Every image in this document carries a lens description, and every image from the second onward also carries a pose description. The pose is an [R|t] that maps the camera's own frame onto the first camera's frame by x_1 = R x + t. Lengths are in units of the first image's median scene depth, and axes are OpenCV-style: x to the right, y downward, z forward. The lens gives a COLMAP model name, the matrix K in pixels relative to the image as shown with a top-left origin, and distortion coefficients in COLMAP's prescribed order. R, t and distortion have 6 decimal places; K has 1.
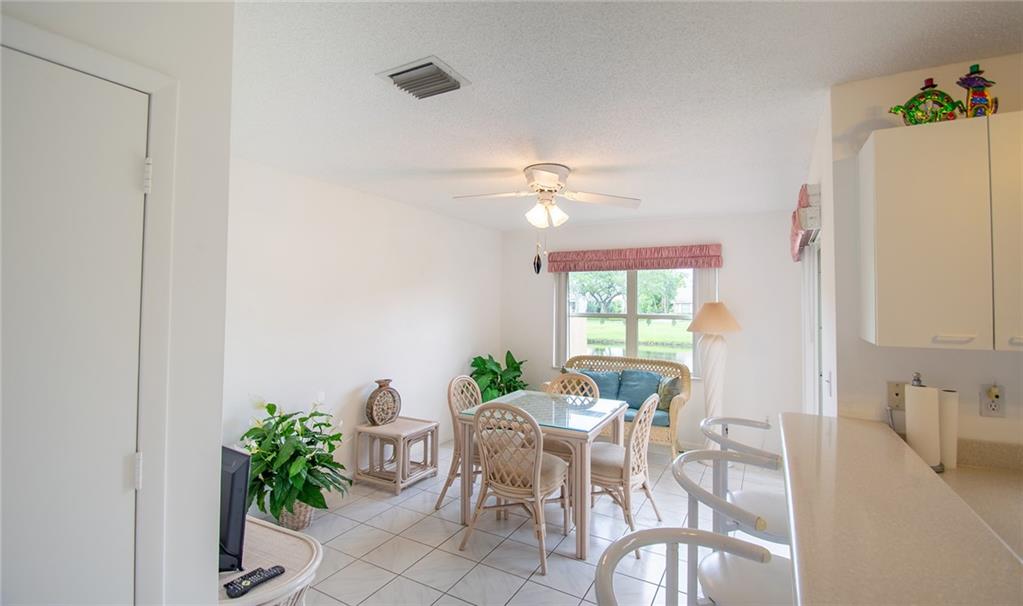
lens RADIAL K [[451.9, 0, 517.0], [0, 451.9, 282.2], [0, 0, 1]] dist [0.001783, -0.012617]
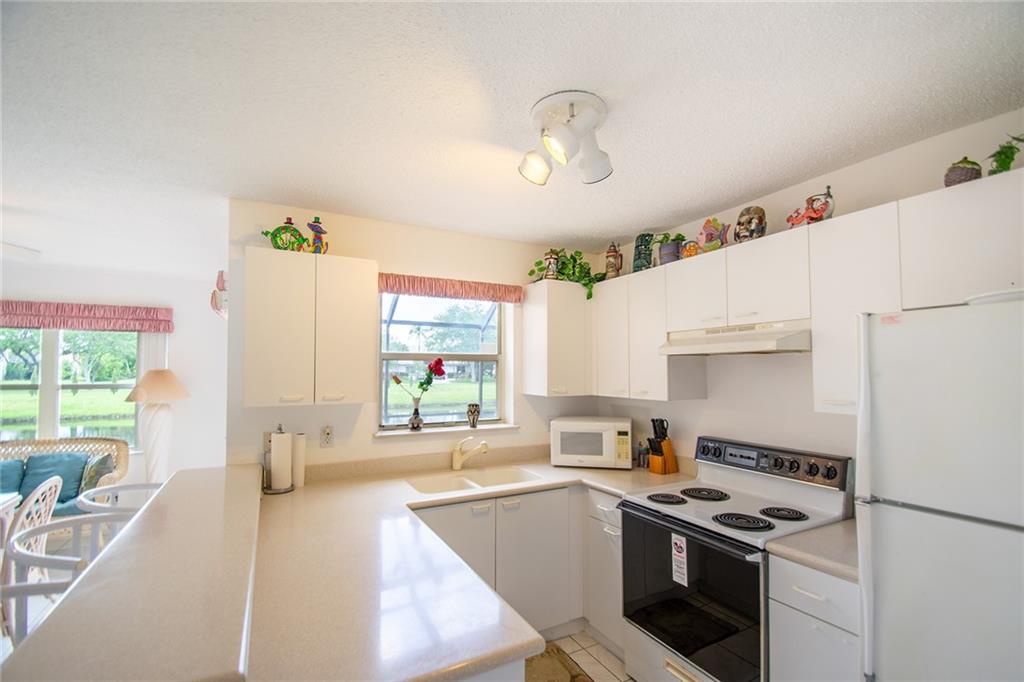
lens RADIAL K [[455.5, 0, 515.7], [0, 455.5, 355.8], [0, 0, 1]] dist [0.015491, -0.018052]
pose [[0.543776, 0.014640, 0.839103, 0.035608], [-0.037305, 0.999281, 0.006741, -0.018511], [-0.838401, -0.034969, 0.543931, -0.150154]]
